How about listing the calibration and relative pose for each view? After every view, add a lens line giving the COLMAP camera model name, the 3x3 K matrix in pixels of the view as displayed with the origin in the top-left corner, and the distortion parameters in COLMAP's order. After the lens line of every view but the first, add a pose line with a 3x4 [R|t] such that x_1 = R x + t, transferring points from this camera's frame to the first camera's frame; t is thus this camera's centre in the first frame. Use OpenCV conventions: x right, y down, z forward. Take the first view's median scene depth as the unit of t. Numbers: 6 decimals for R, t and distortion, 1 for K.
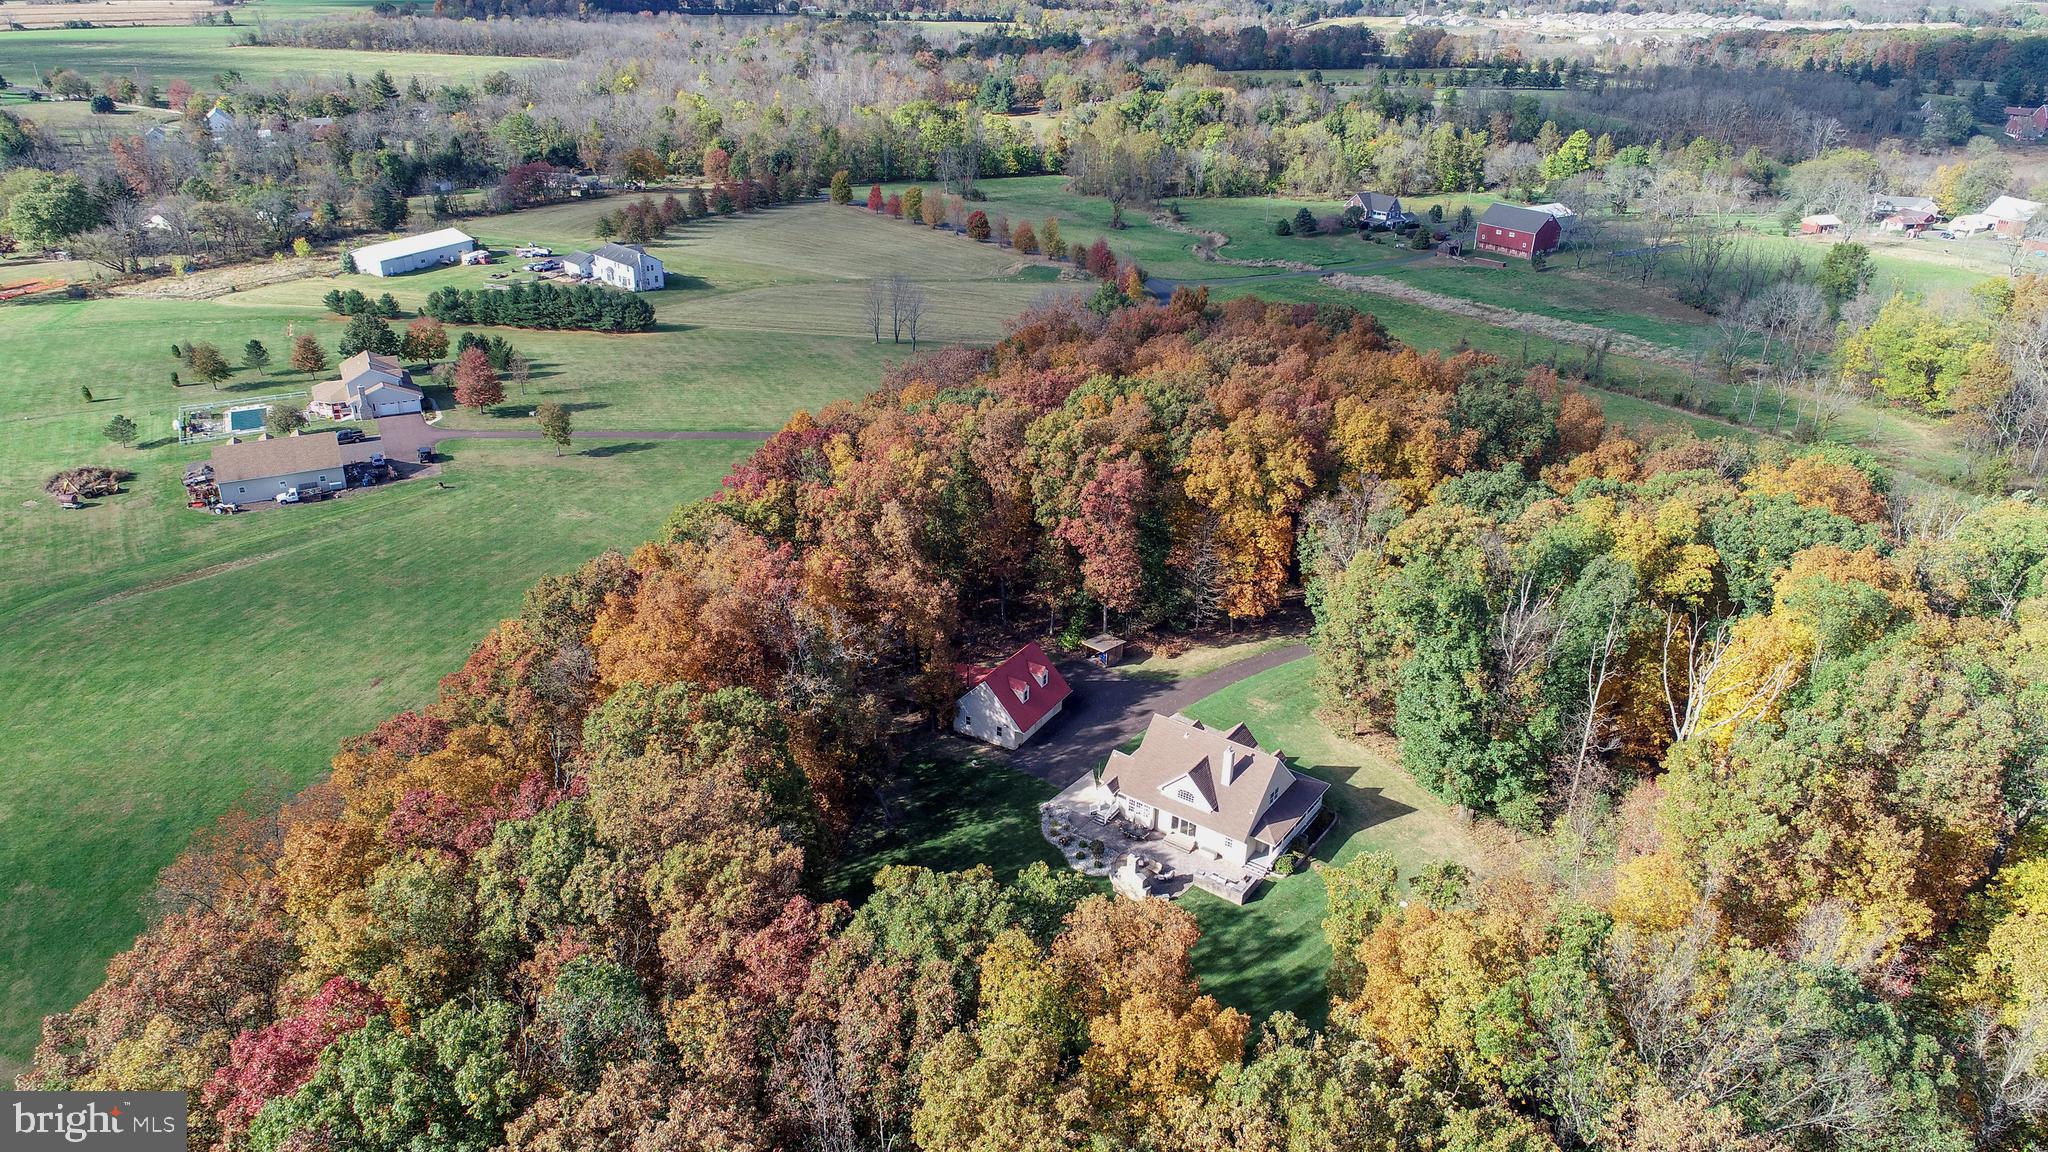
lens RADIAL K [[1331.2, 0, 1032.5], [0, 1331.2, 580.8], [0, 0, 1]] dist [-0.004564, -0.002487]
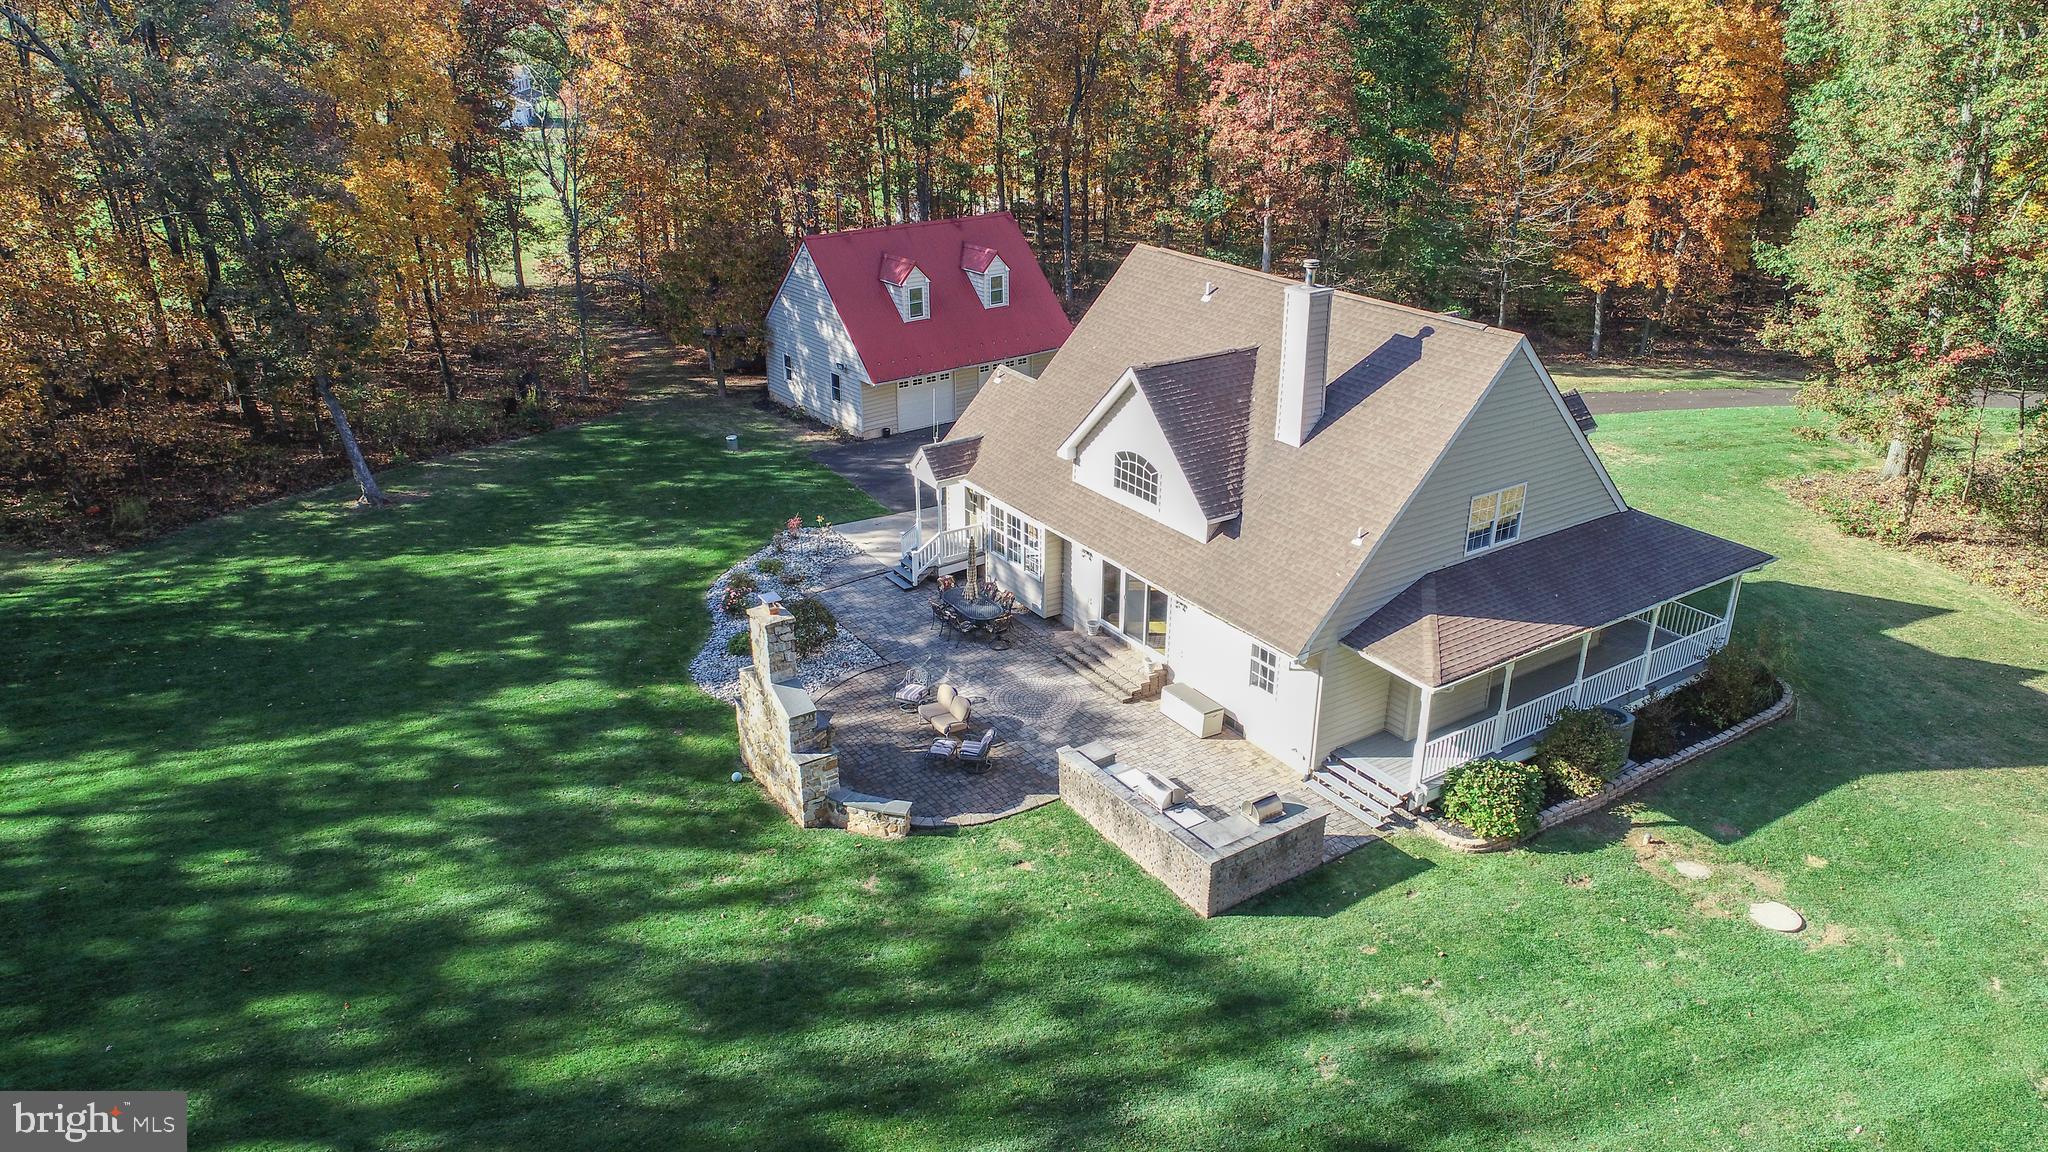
lens RADIAL K [[1331.2, 0, 1037.7], [0, 1331.2, 582.5], [0, 0, 1]] dist [-0.004564, -0.002487]
pose [[0.931311, 0.122485, -0.343011, 0.184594], [-0.135464, 0.990683, -0.014038, 0.184152], [0.338095, 0.059540, 0.939227, 0.734745]]
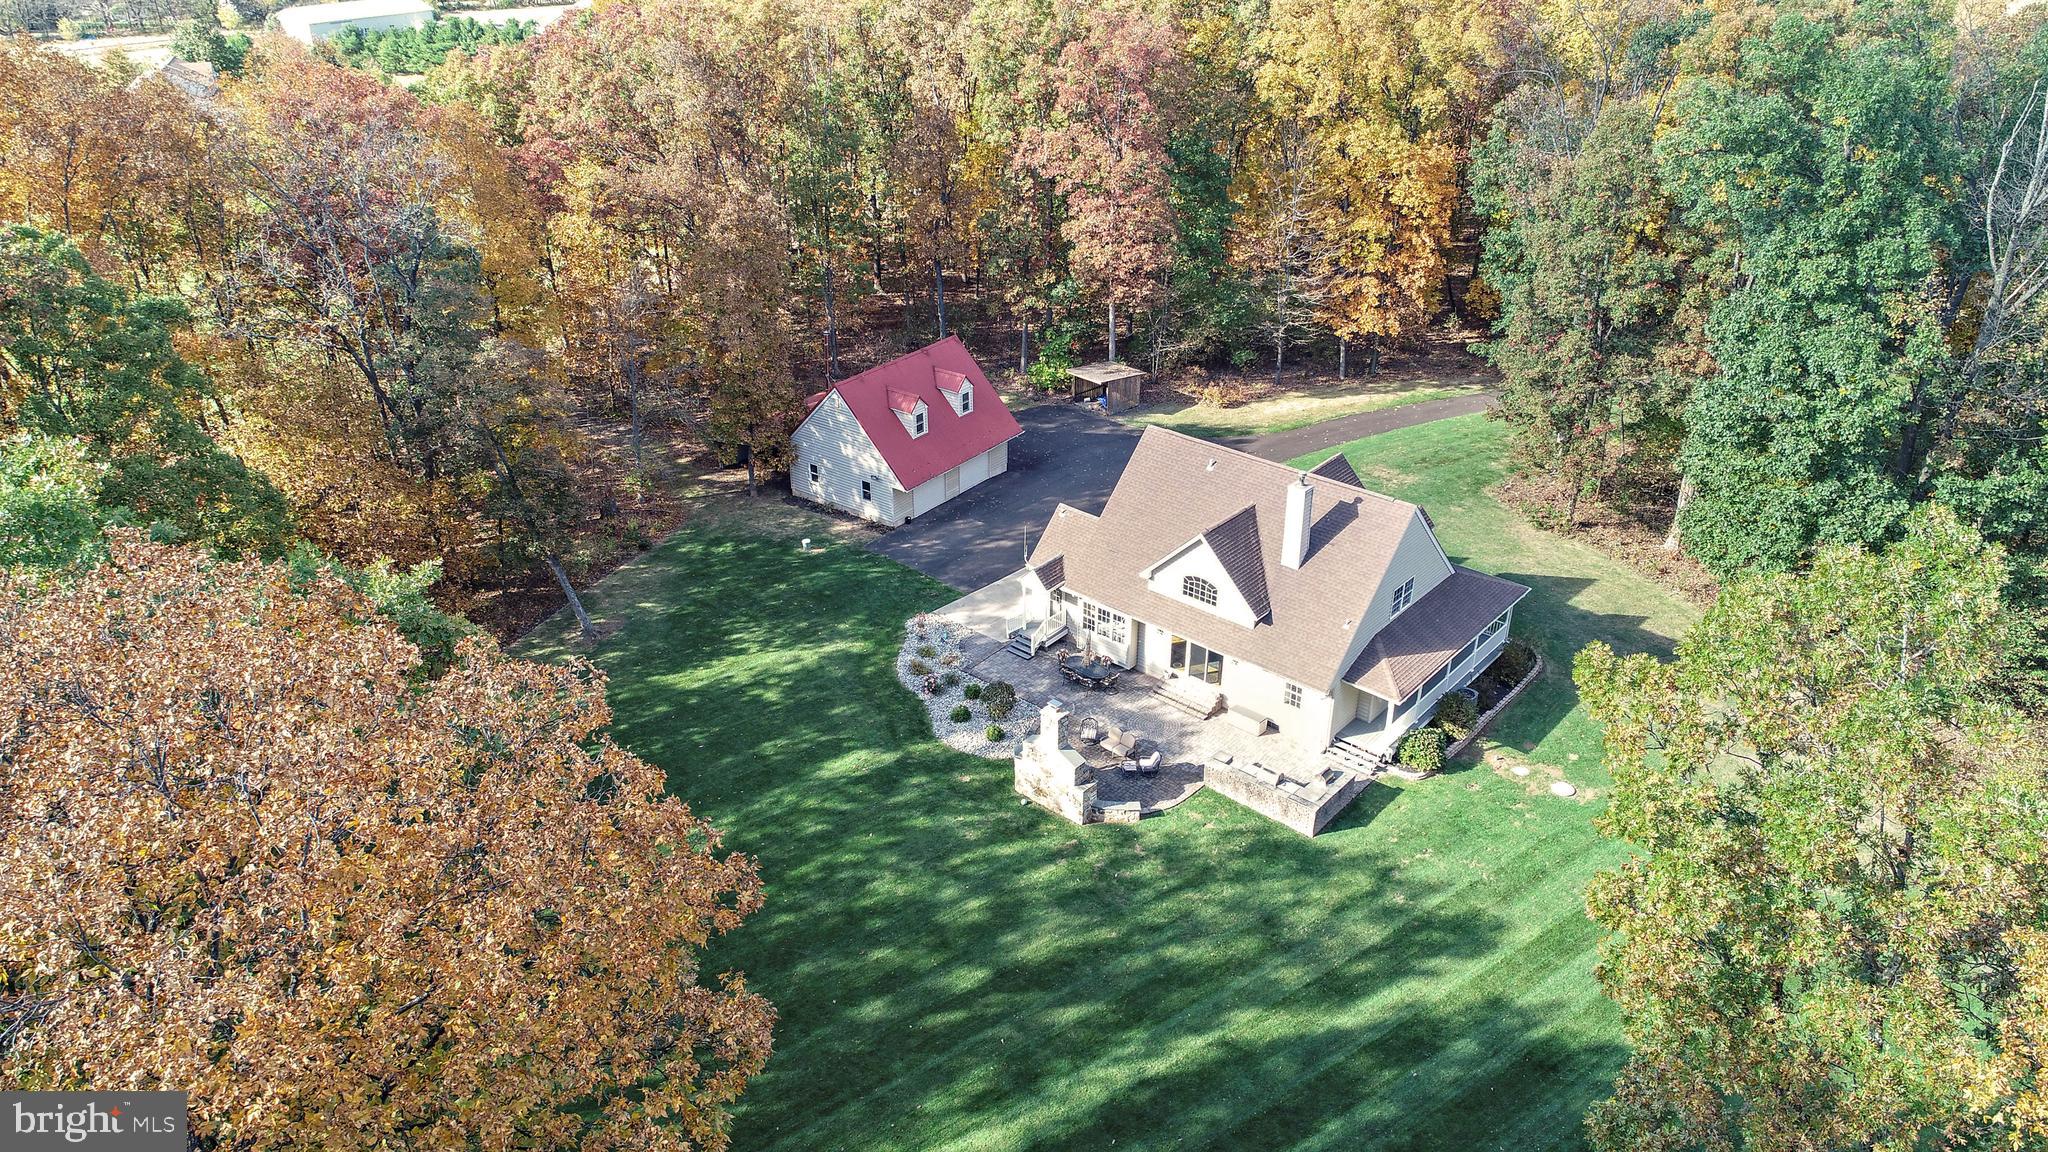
lens RADIAL K [[1331.2, 0, 1027.8], [0, 1331.2, 583.5], [0, 0, 1]] dist [-0.004564, -0.002487]
pose [[0.994063, 0.025259, -0.105838, 0.102899], [-0.020252, 0.998636, 0.048120, 0.136158], [0.106909, -0.045691, 0.993218, 0.539961]]
